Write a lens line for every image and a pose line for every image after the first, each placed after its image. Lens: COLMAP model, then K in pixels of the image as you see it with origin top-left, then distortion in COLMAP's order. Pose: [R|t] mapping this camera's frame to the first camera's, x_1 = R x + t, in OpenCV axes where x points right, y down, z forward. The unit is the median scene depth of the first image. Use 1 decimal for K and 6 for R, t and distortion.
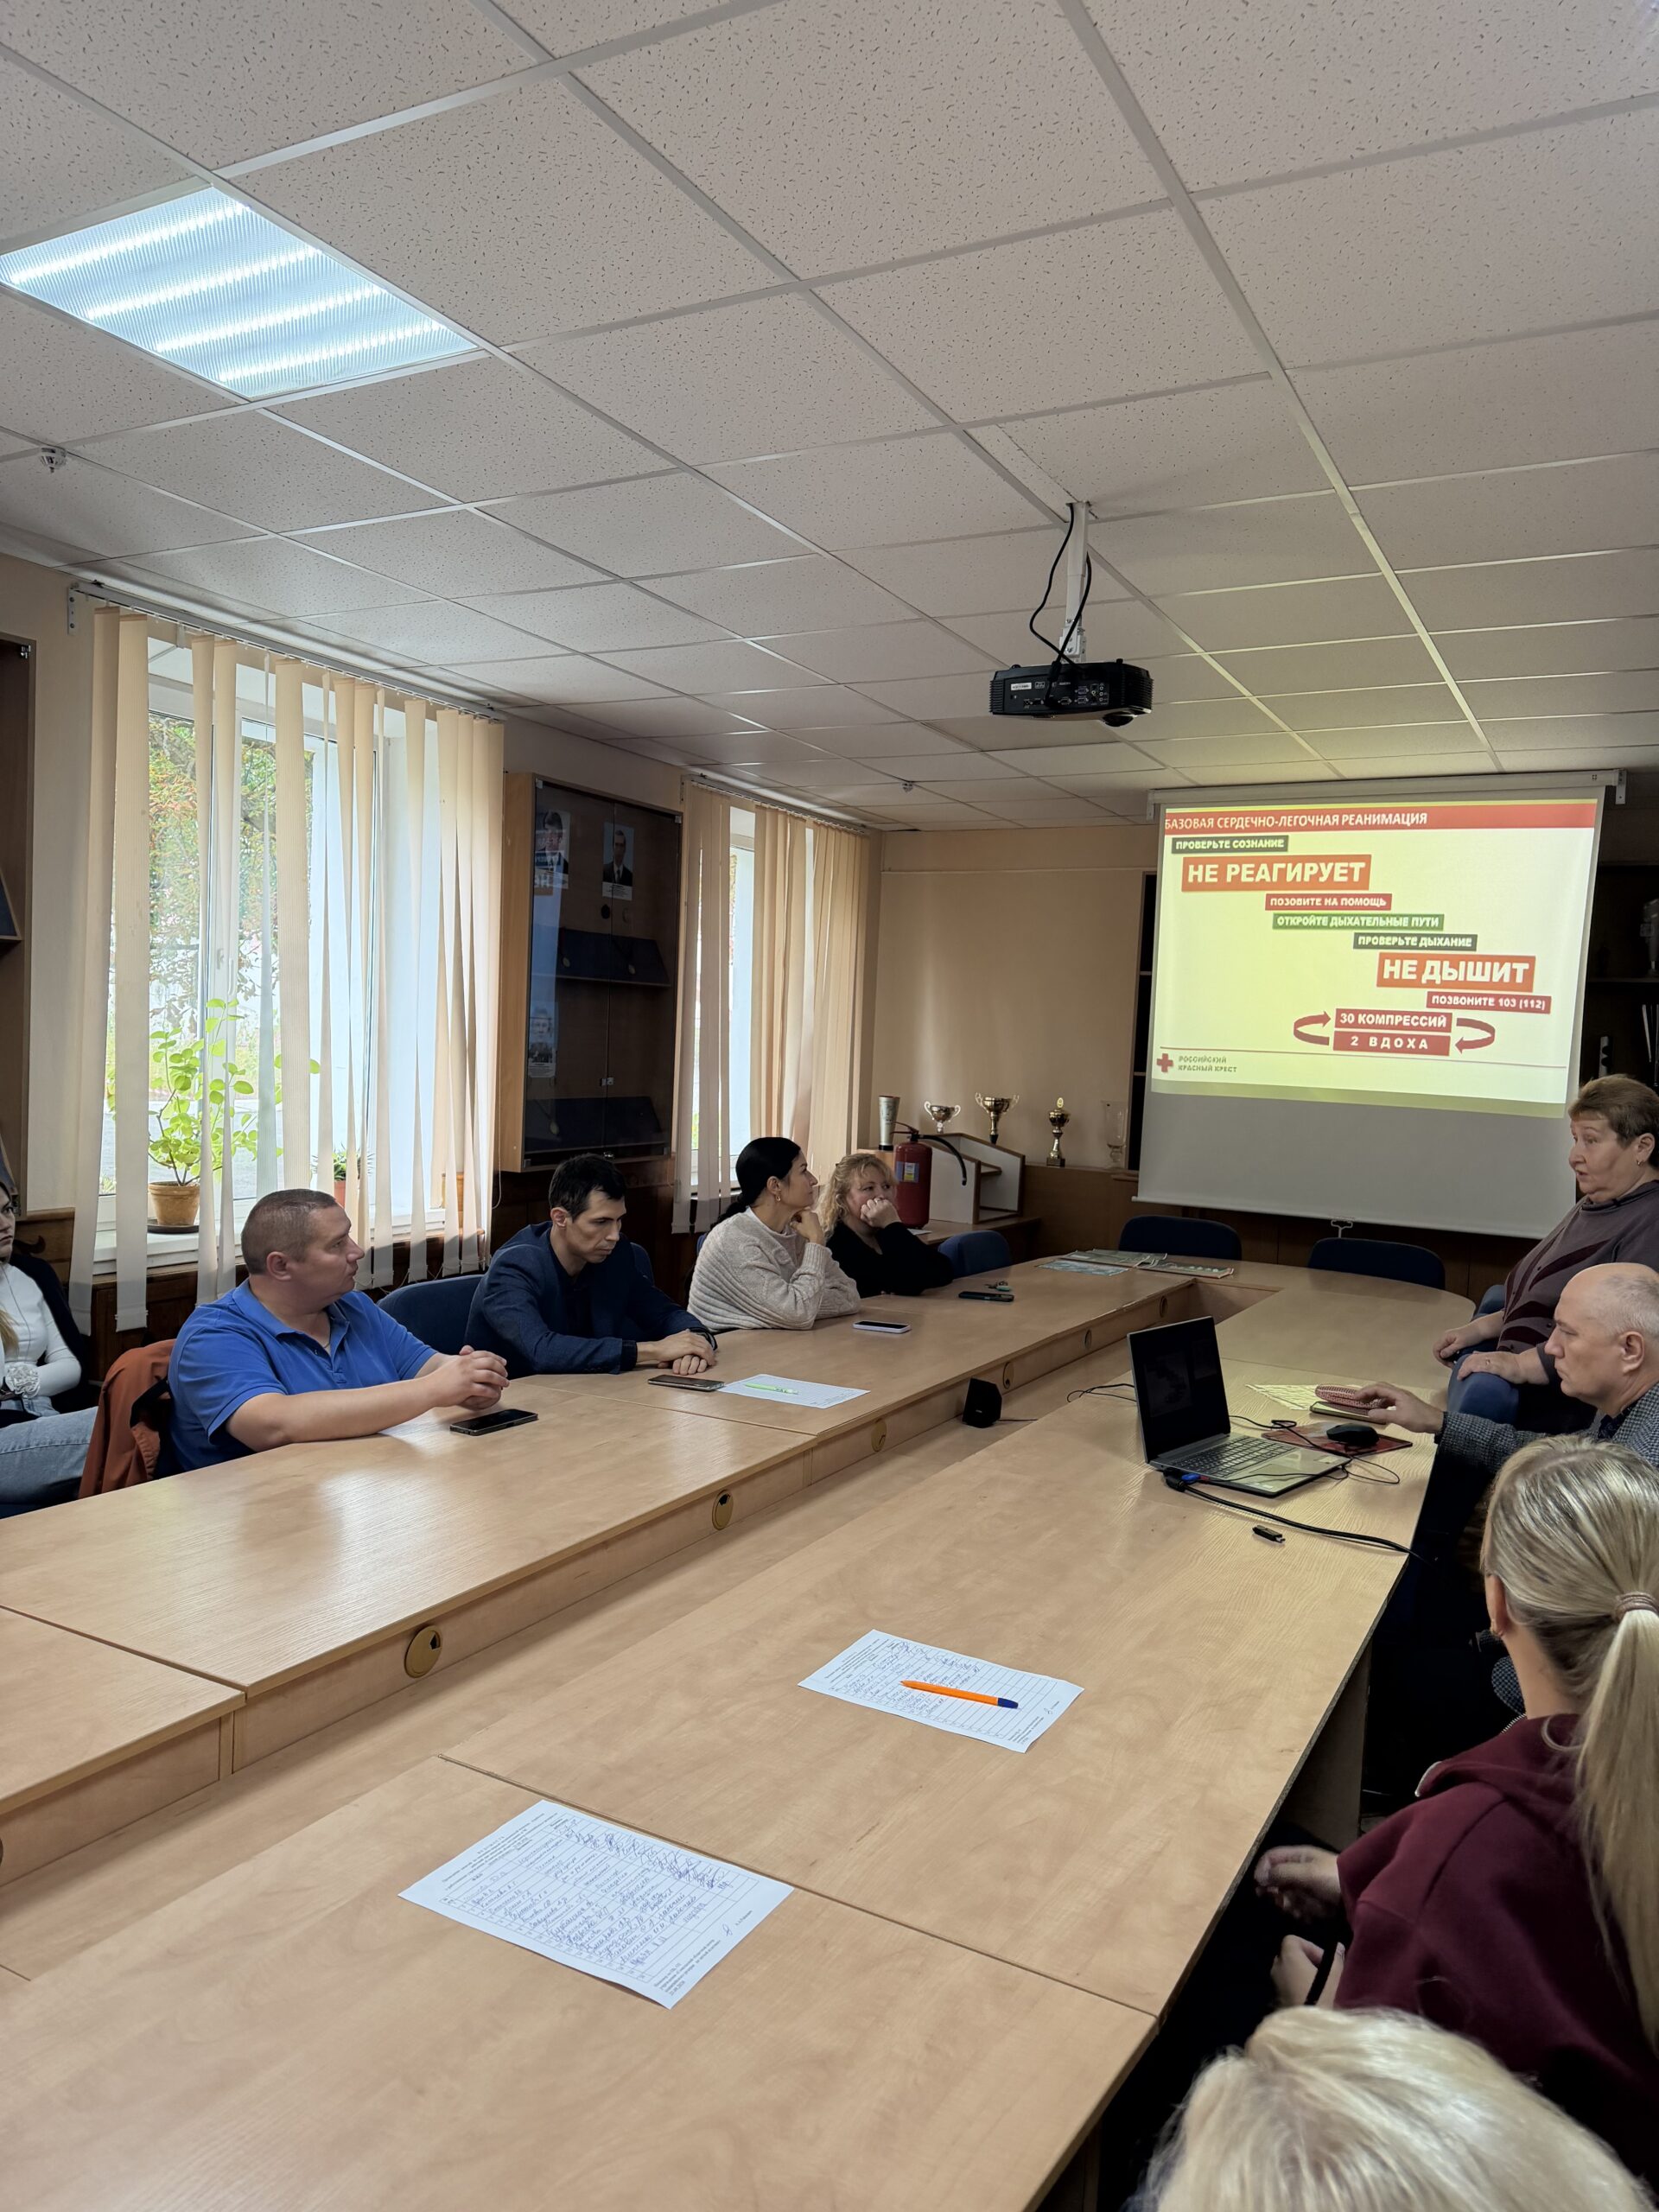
lens RADIAL K [[1541.0, 0, 817.0], [0, 1541.0, 1111.4], [0, 0, 1]] dist [0.204502, -0.328056]
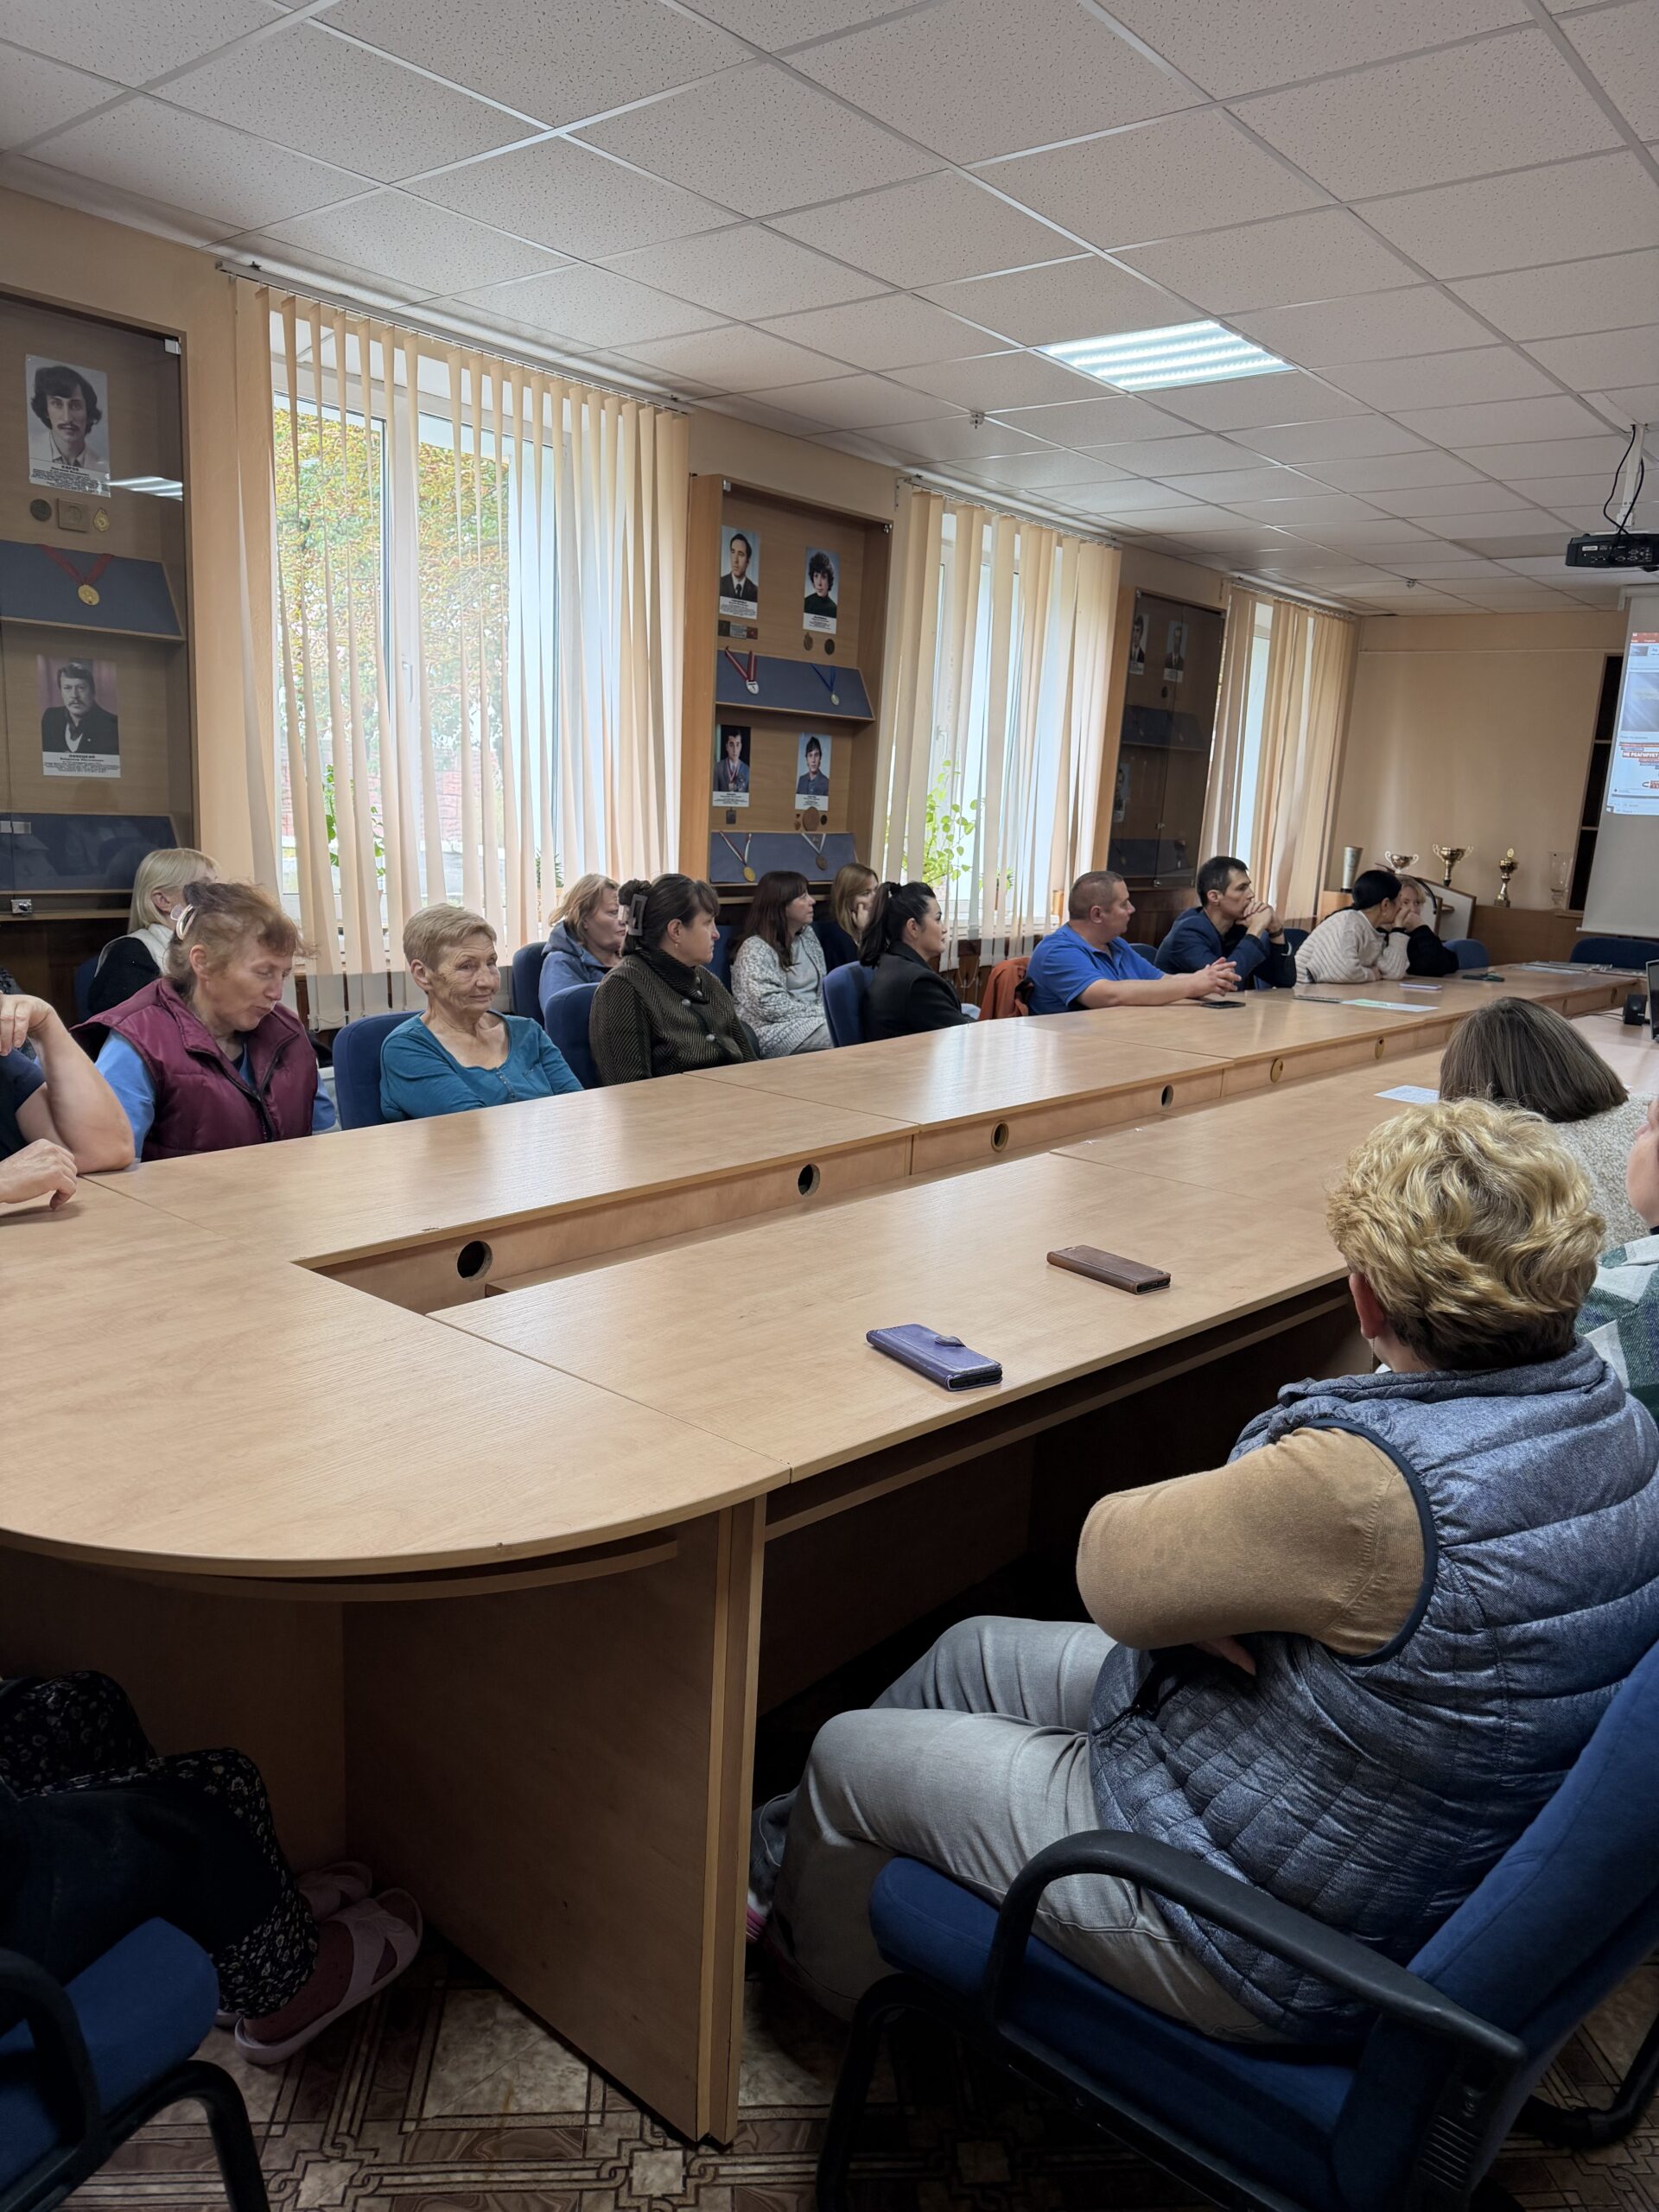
lens RADIAL K [[1569.9, 0, 833.4], [0, 1569.9, 1125.2], [0, 0, 1]] dist [0.152138, -0.237984]
pose [[0.982704, 0.049246, -0.178514, -0.194343], [-0.022816, 0.988845, 0.147191, 0.050162], [0.183772, -0.140572, 0.972866, -0.505728]]
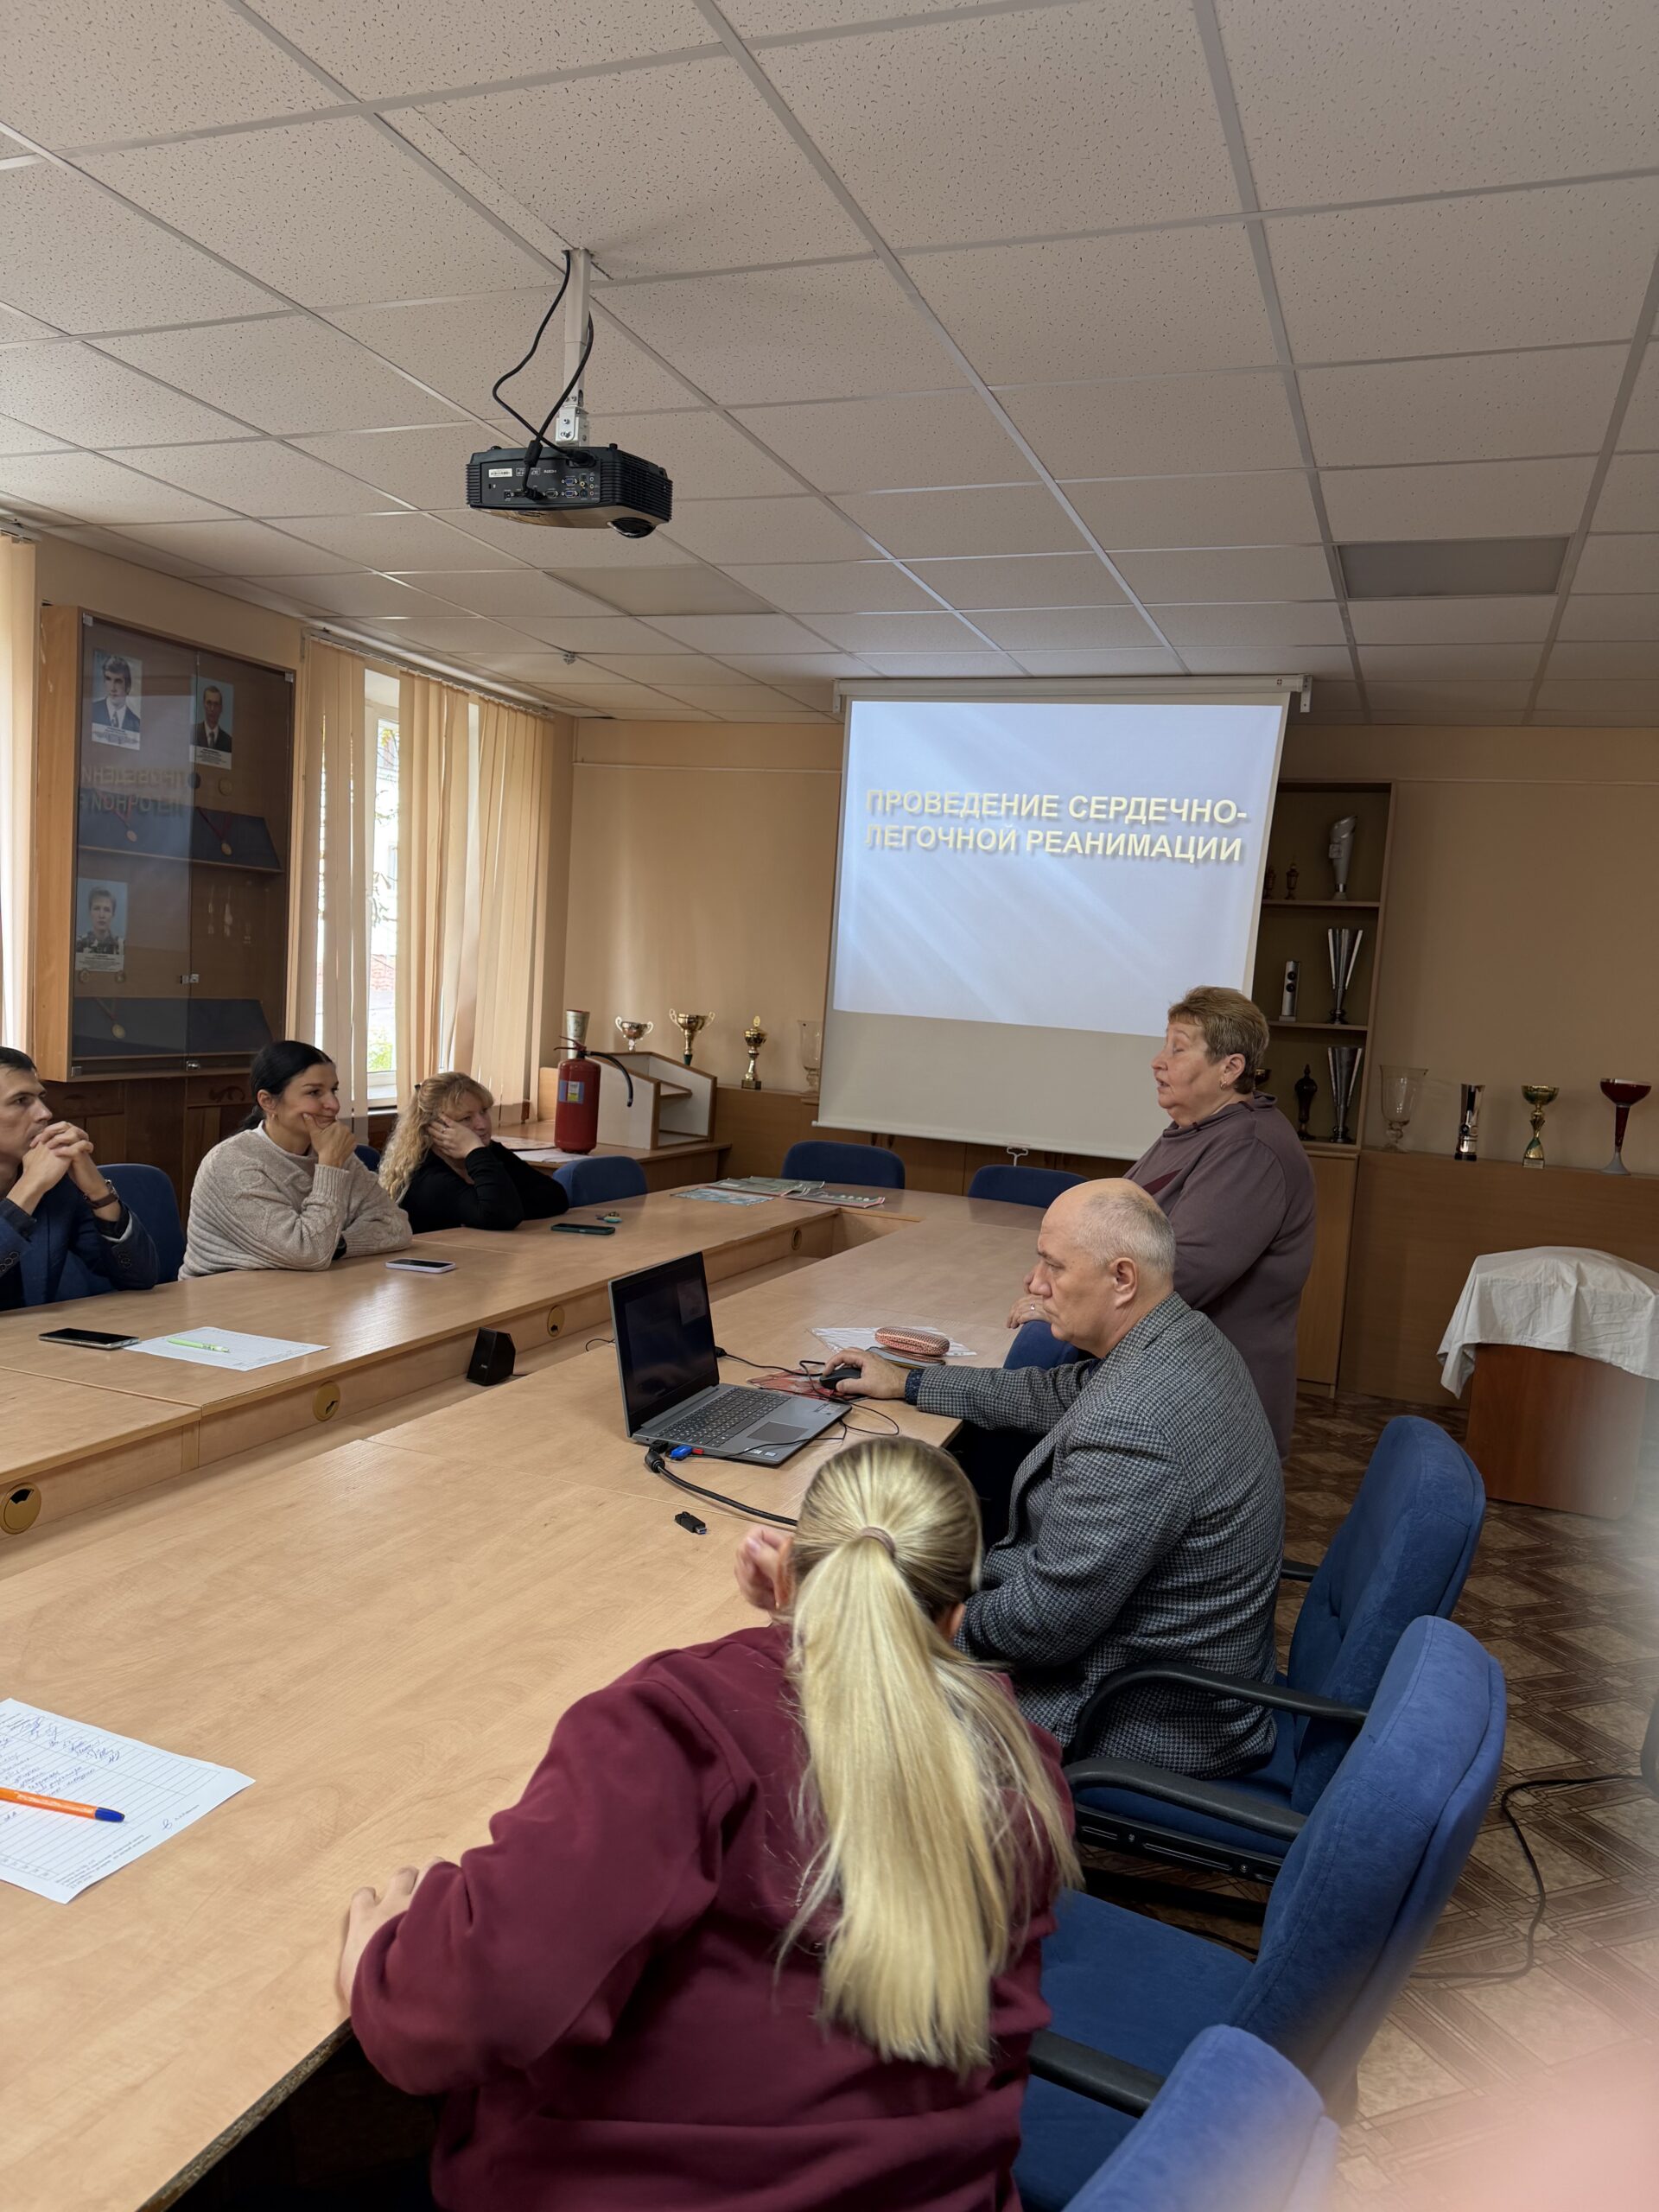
lens RADIAL K [[1541.0, 0, 817.0], [0, 1541.0, 1111.4], [0, 0, 1]] dist [0.204502, -0.328056]
pose [[0.993001, 0.013934, 0.117283, 0.133244], [-0.019313, 0.998807, 0.044851, 0.010041], [-0.116518, -0.046802, 0.992085, 0.107997]]
